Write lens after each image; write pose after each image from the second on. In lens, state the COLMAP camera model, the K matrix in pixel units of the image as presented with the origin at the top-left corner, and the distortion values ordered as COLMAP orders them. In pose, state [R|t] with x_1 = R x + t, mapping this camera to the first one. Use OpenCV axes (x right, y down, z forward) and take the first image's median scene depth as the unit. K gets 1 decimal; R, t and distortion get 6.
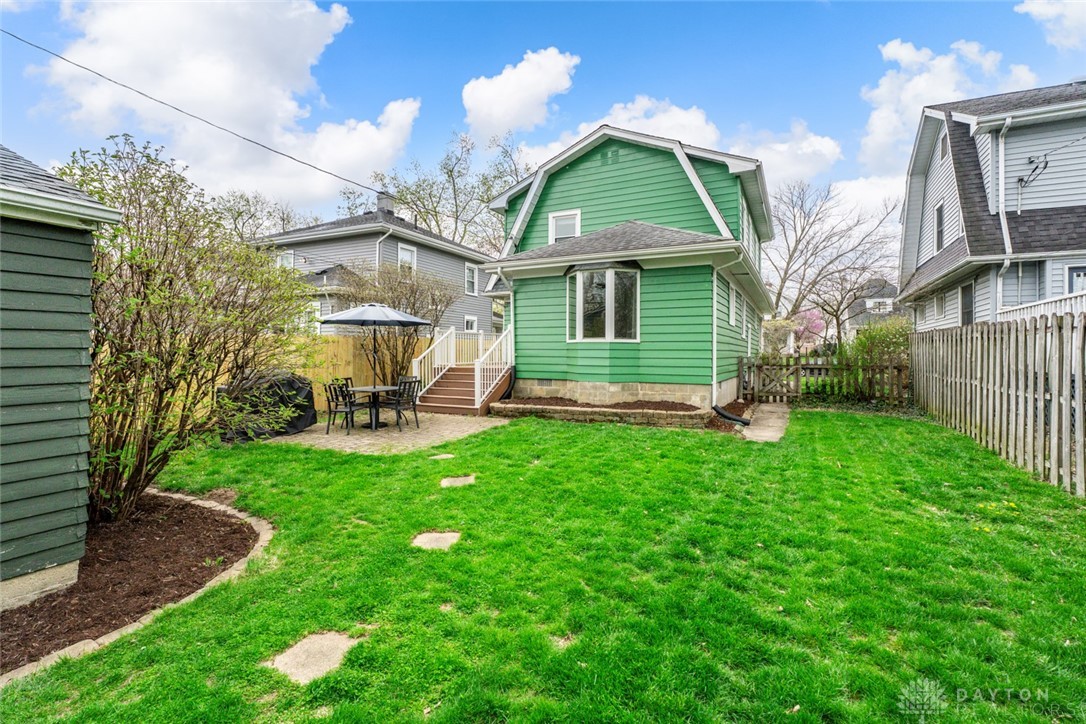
lens RADIAL K [[486.0, 0, 538.8], [0, 486.0, 345.7], [0, 0, 1]] dist [0.000417, 0.000366]
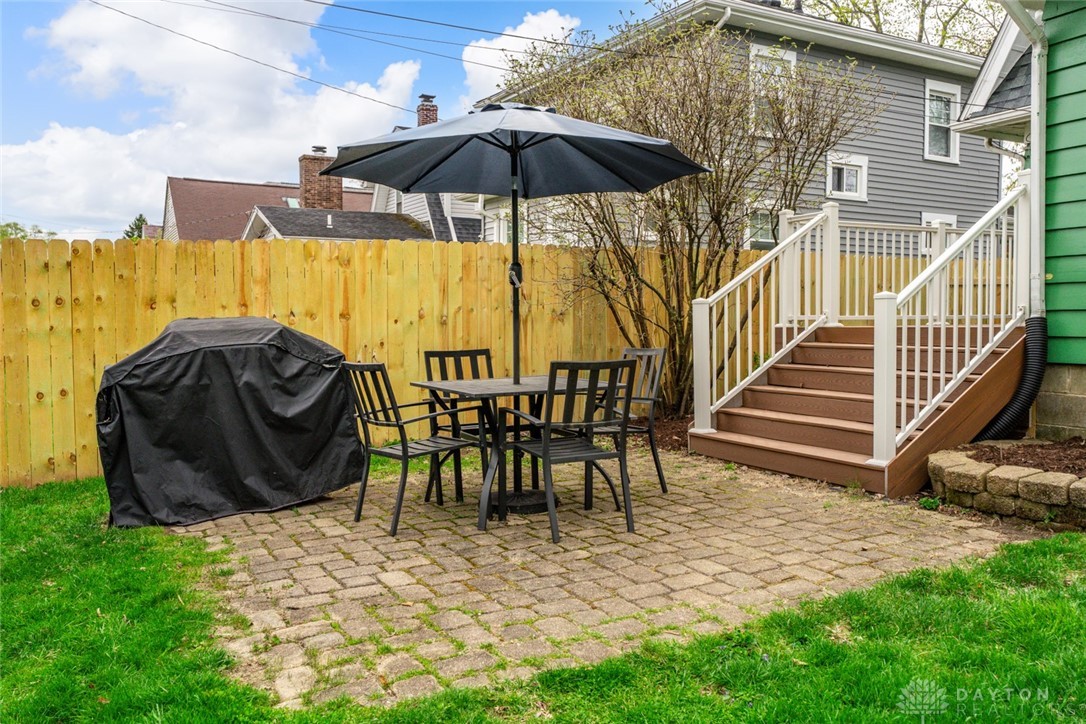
lens RADIAL K [[895.7, 0, 543.0], [0, 895.7, 362.0], [0, 0, 1]] dist [0.014830, 0.010850]
pose [[0.837532, 0.021967, -0.545947, -0.008147], [0.013805, 0.998022, 0.061334, 0.031382], [0.546215, -0.058906, 0.835571, 0.429288]]
